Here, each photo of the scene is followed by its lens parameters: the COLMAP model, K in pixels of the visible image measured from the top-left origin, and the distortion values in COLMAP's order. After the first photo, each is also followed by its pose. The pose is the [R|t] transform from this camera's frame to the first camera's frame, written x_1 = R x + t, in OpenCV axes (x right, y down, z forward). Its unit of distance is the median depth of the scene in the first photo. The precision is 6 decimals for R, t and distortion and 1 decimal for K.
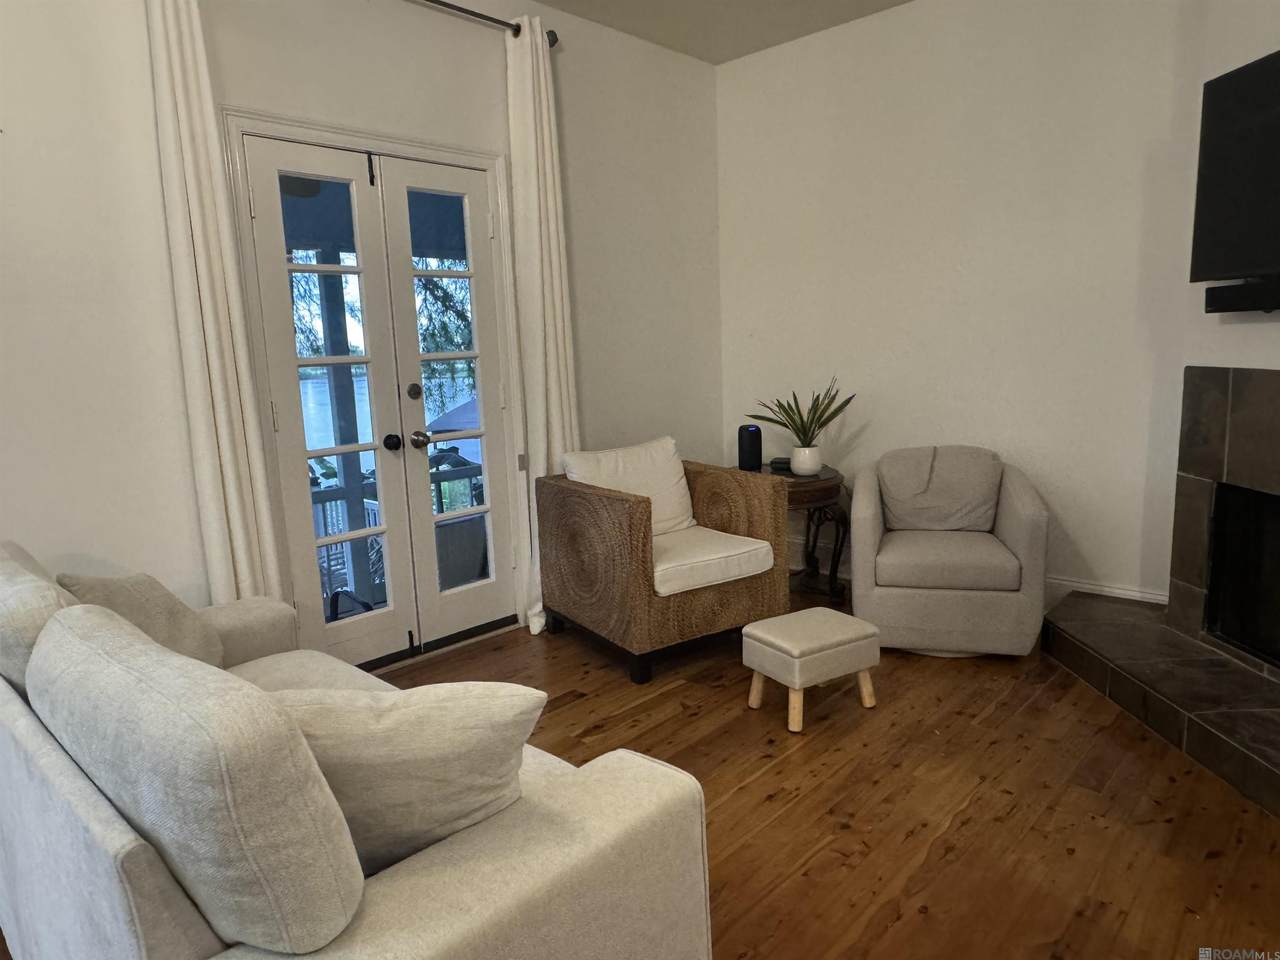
lens RADIAL K [[817.6, 0, 639.9], [0, 817.6, 477.4], [0, 0, 1]] dist [0.007940, 0.001398]
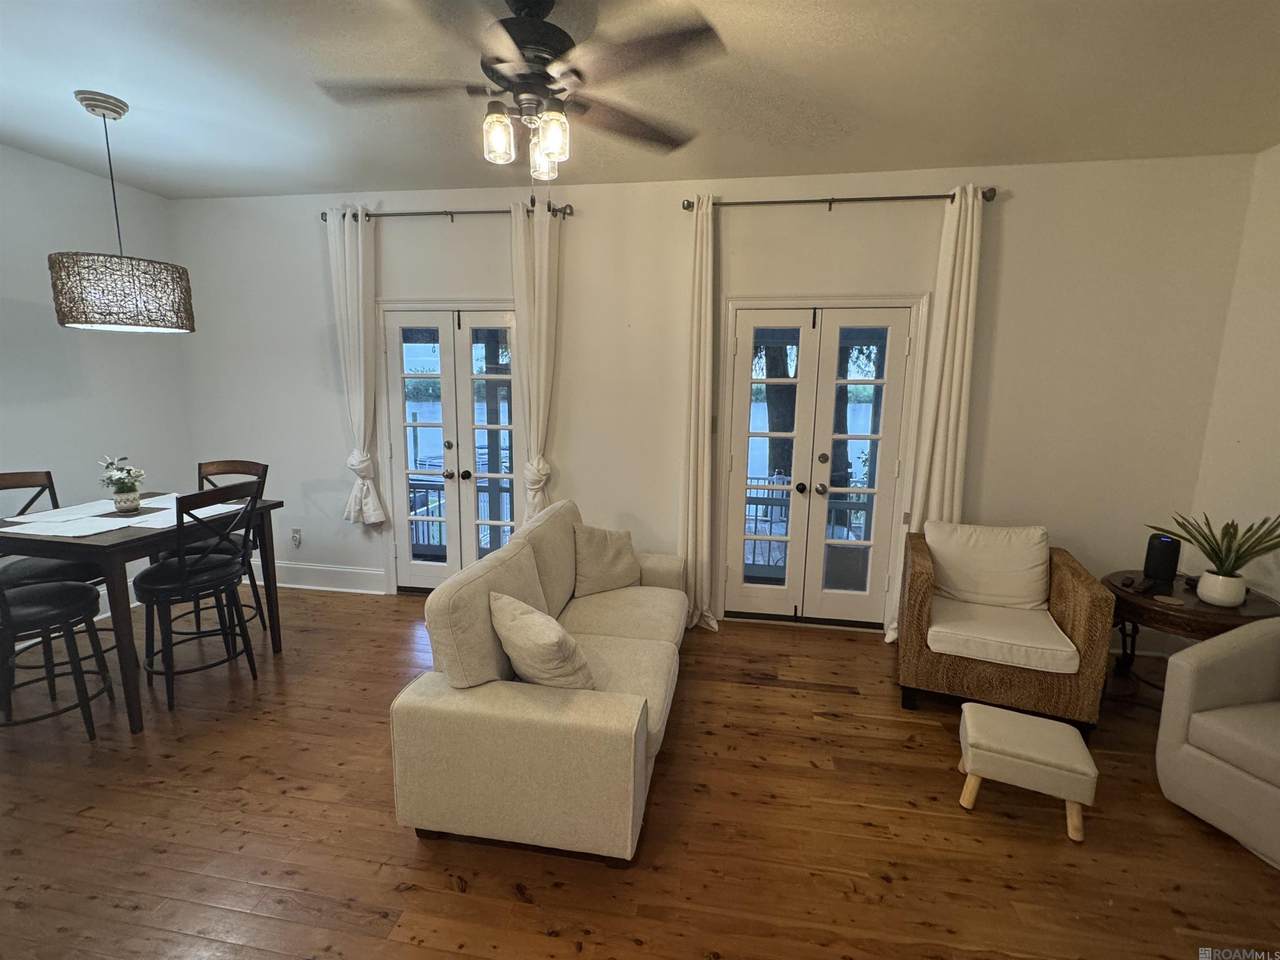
lens RADIAL K [[561.9, 0, 640.0], [0, 561.9, 479.5], [0, 0, 1]] dist [-0.001856, 0.000028]
pose [[0.550533, 0.181527, -0.814838, 0.392876], [-0.164406, 0.980533, 0.107362, -0.118589], [0.818464, 0.074858, 0.569660, 0.111650]]
